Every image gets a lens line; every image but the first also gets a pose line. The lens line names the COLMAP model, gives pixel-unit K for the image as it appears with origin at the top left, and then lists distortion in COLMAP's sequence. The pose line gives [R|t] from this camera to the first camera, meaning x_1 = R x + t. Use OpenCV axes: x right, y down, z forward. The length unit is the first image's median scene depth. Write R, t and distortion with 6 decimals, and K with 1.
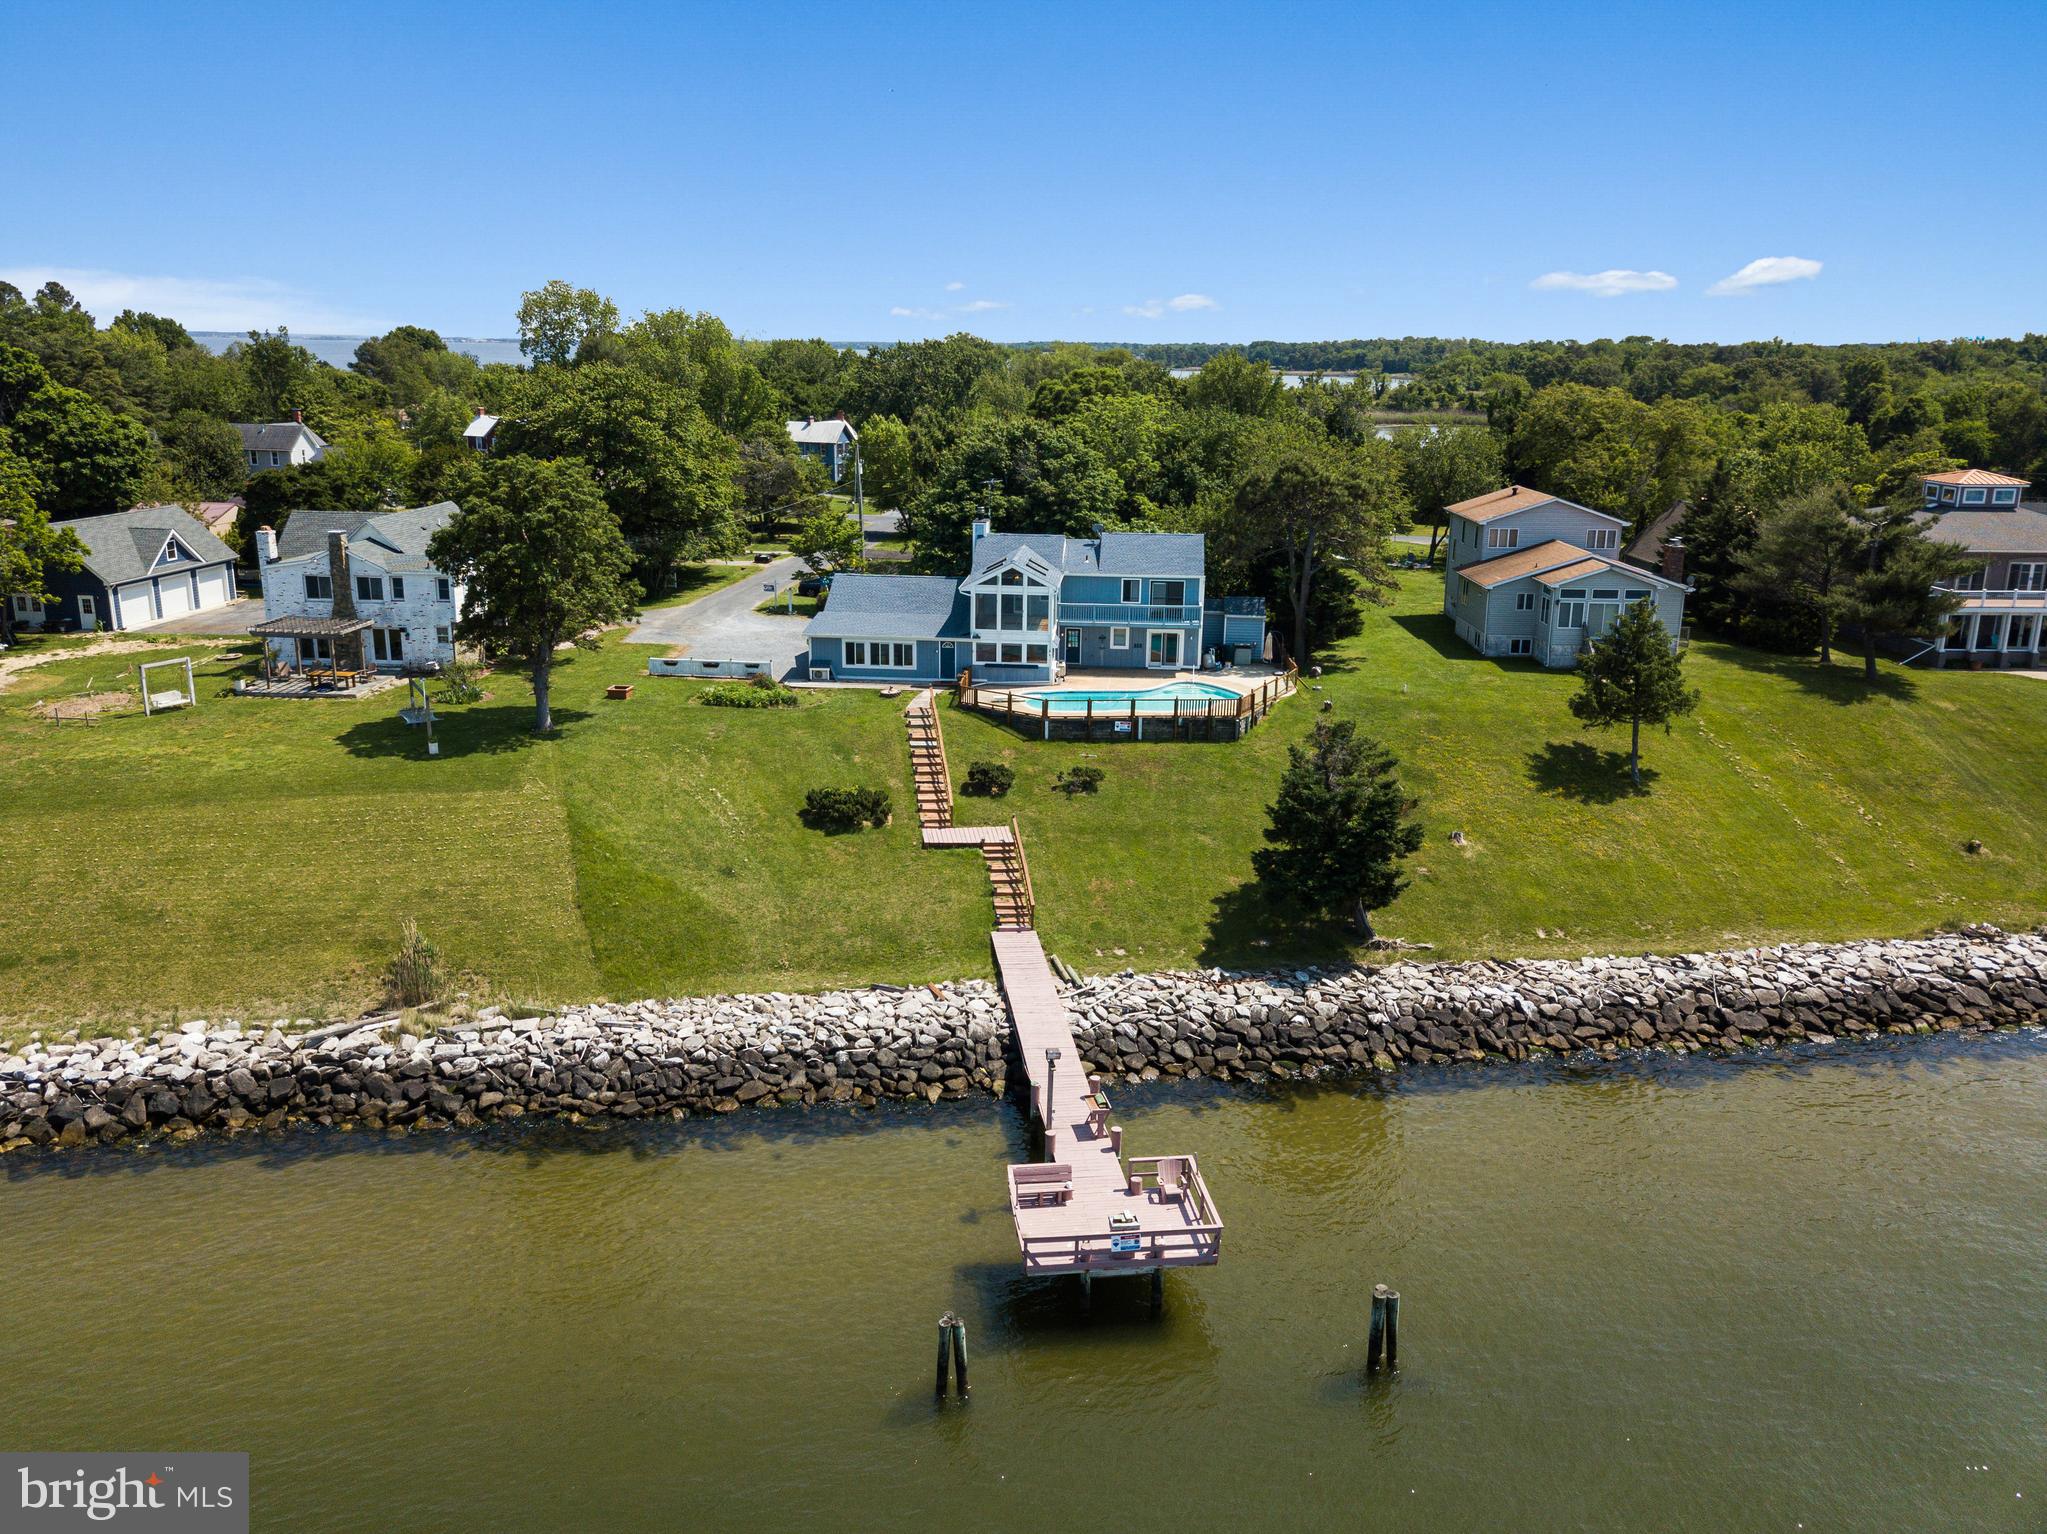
lens RADIAL K [[1605.4, 0, 1007.2], [0, 1605.4, 778.8], [0, 0, 1]] dist [0.035486, 0.000971]
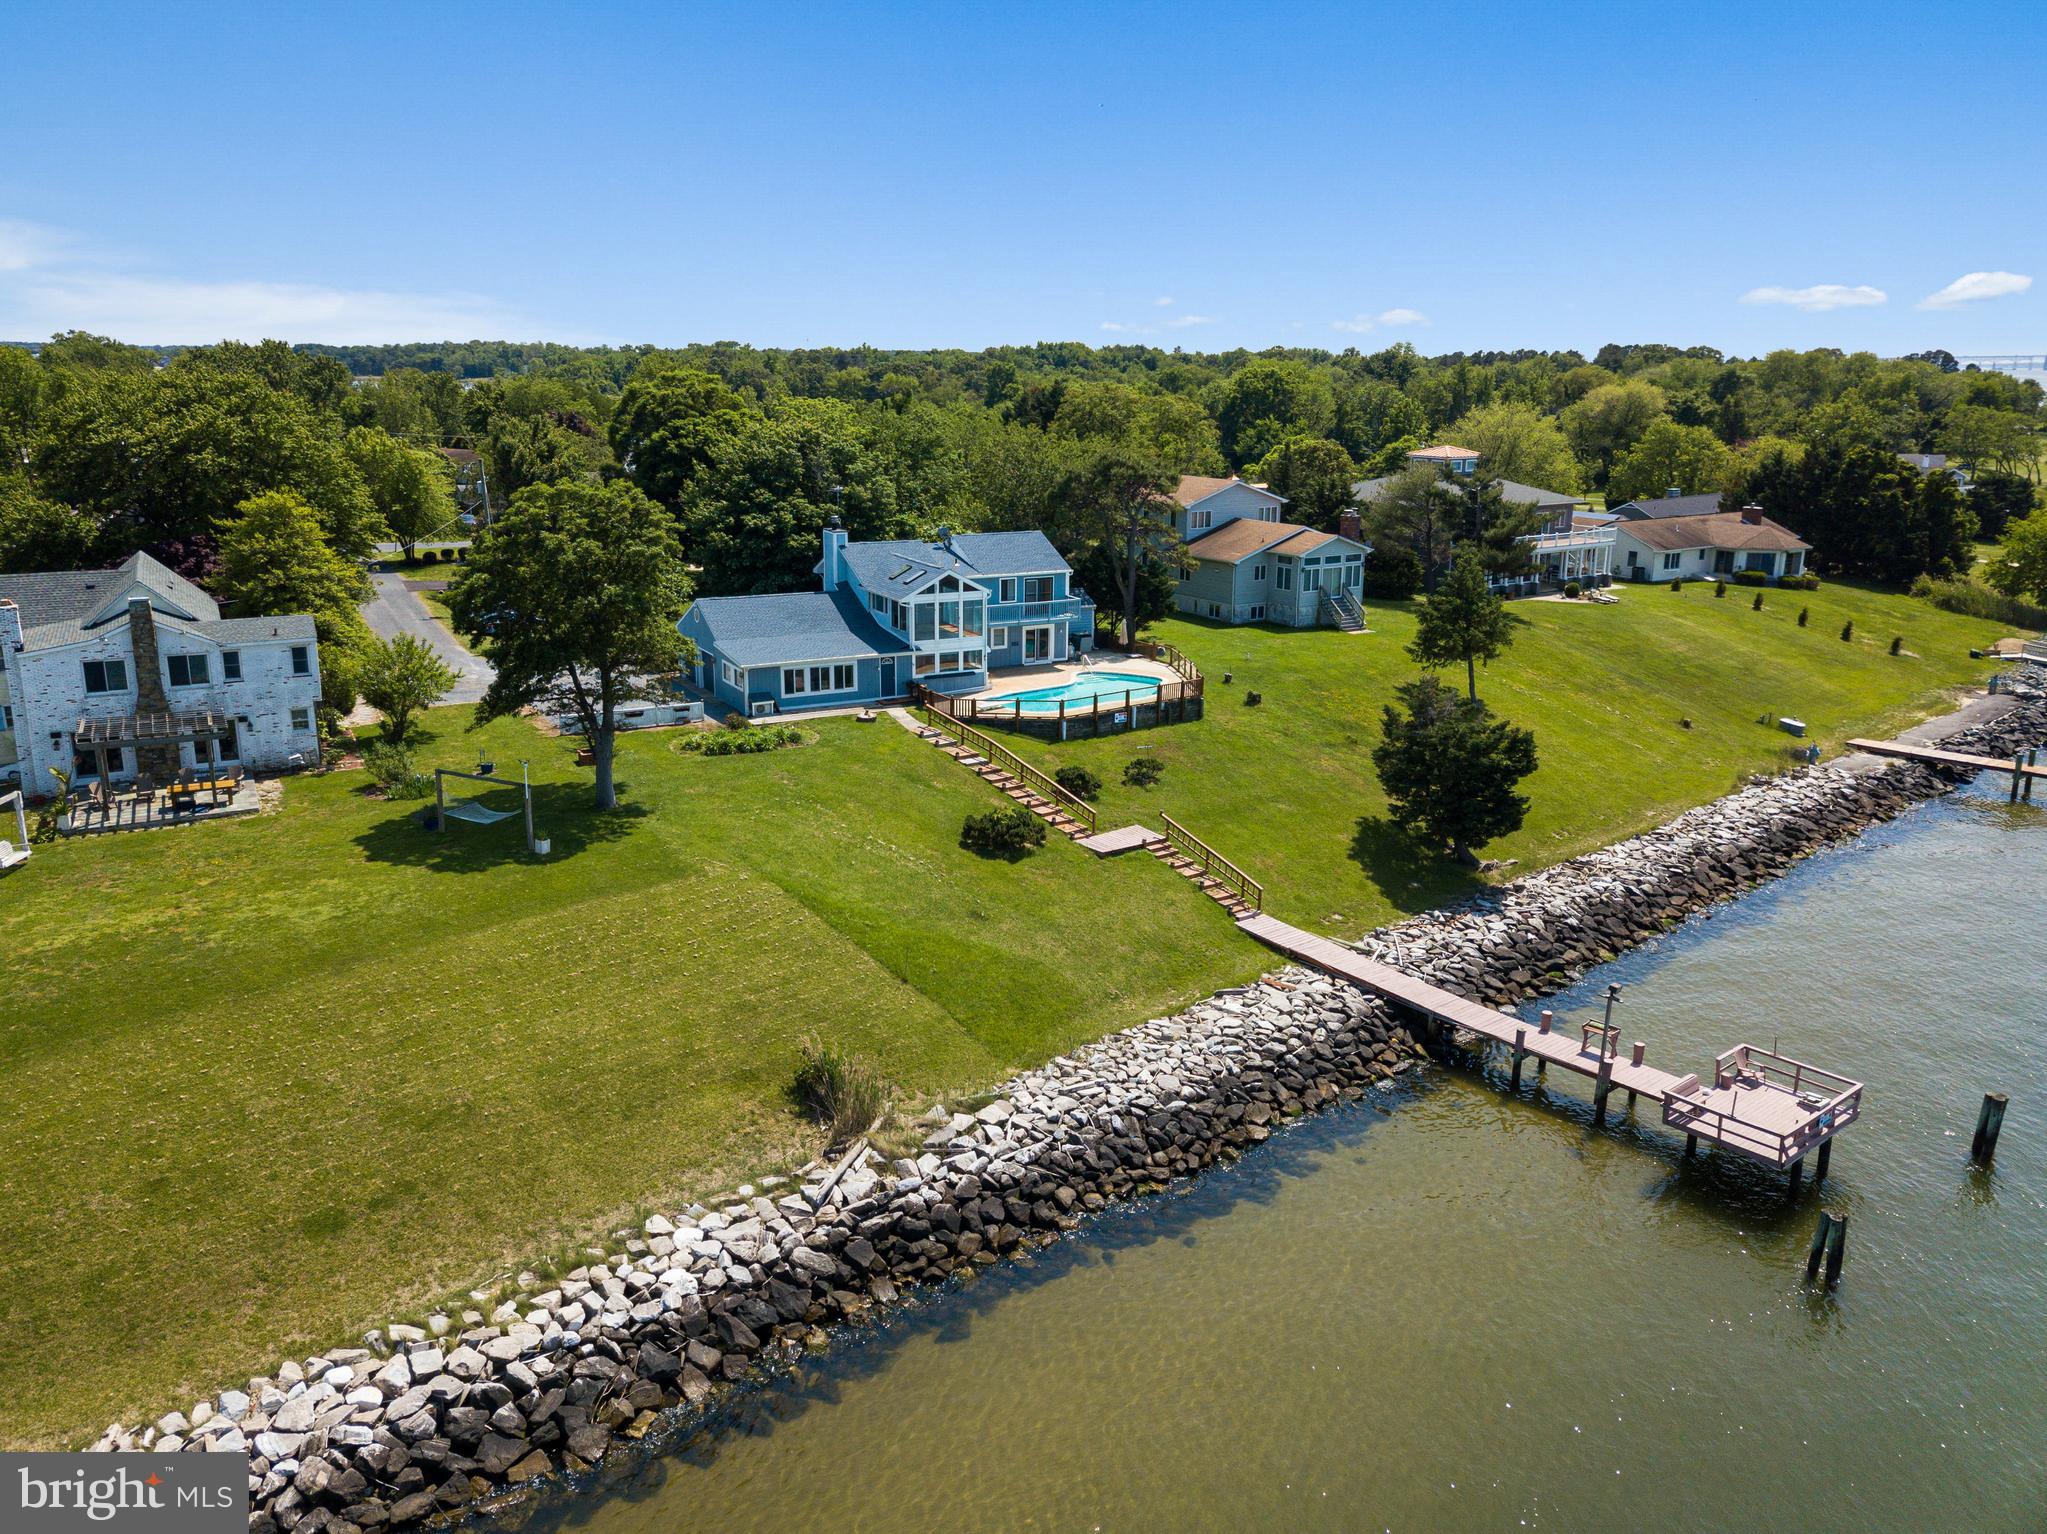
lens RADIAL K [[1605.4, 0, 1023.0], [0, 1605.4, 761.6], [0, 0, 1]] dist [0.035486, 0.000971]
pose [[0.828526, -0.141463, 0.541787, -0.500621], [0.148177, 0.988459, 0.031492, -0.043215], [-0.539990, 0.054188, 0.839925, 0.165035]]
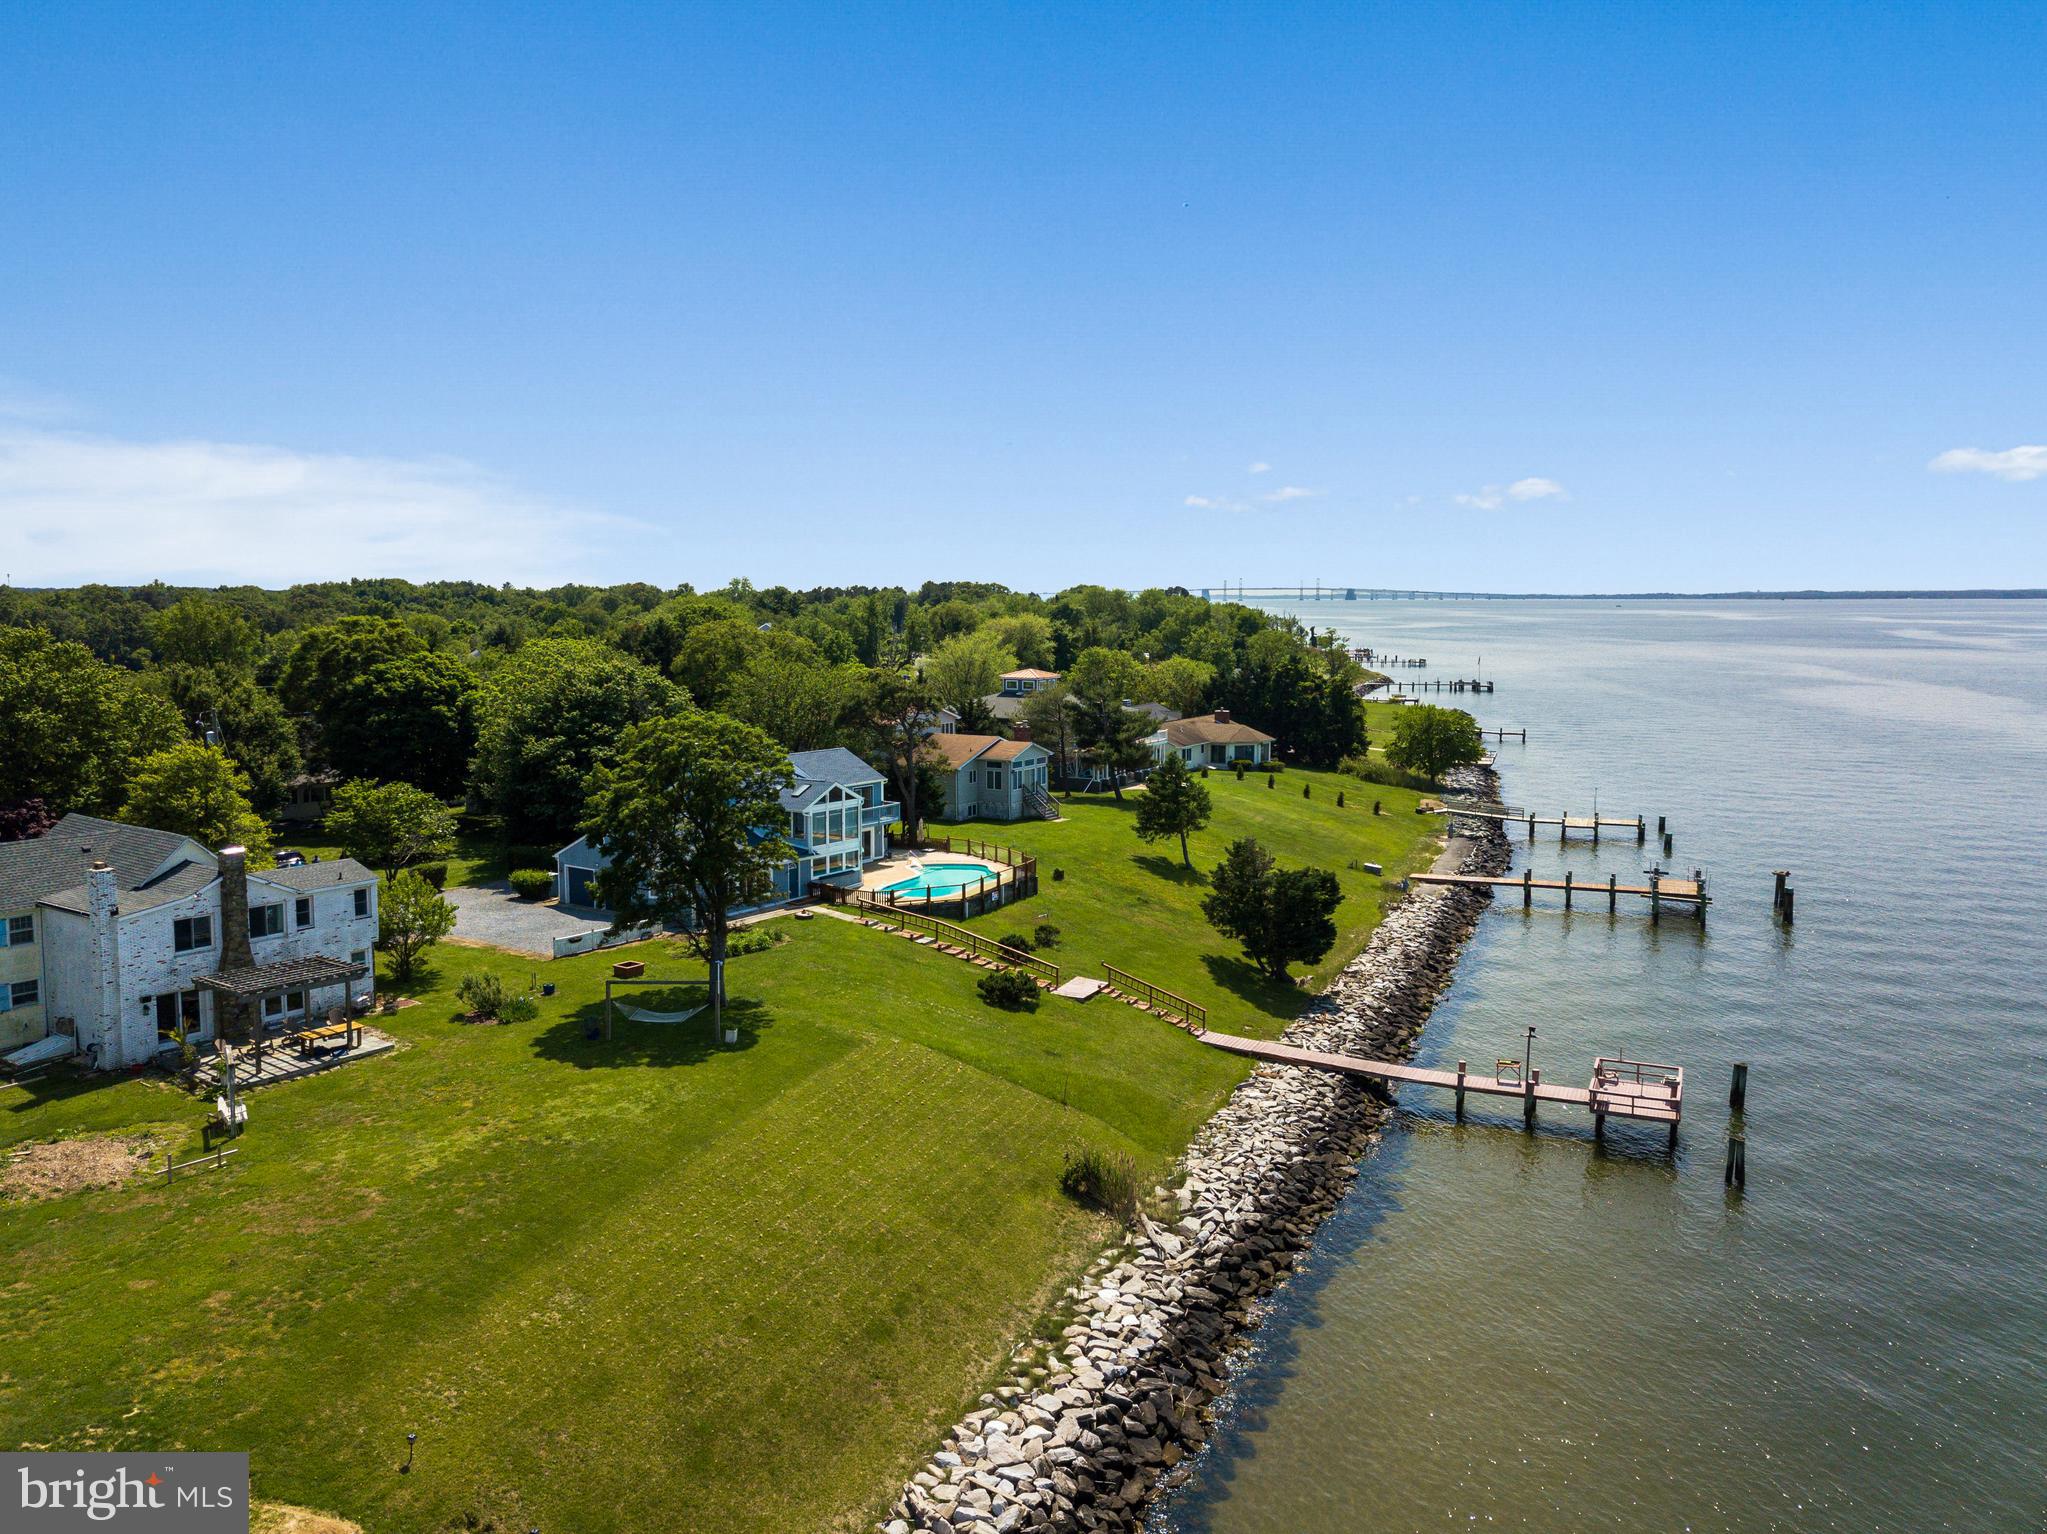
lens RADIAL K [[1605.4, 0, 1048.0], [0, 1605.4, 728.2], [0, 0, 1]] dist [0.035486, 0.000971]
pose [[0.493519, -0.085038, 0.865568, -0.879887], [0.233681, 0.971579, -0.037785, -0.093905], [-0.837754, 0.220914, 0.499364, 0.312063]]
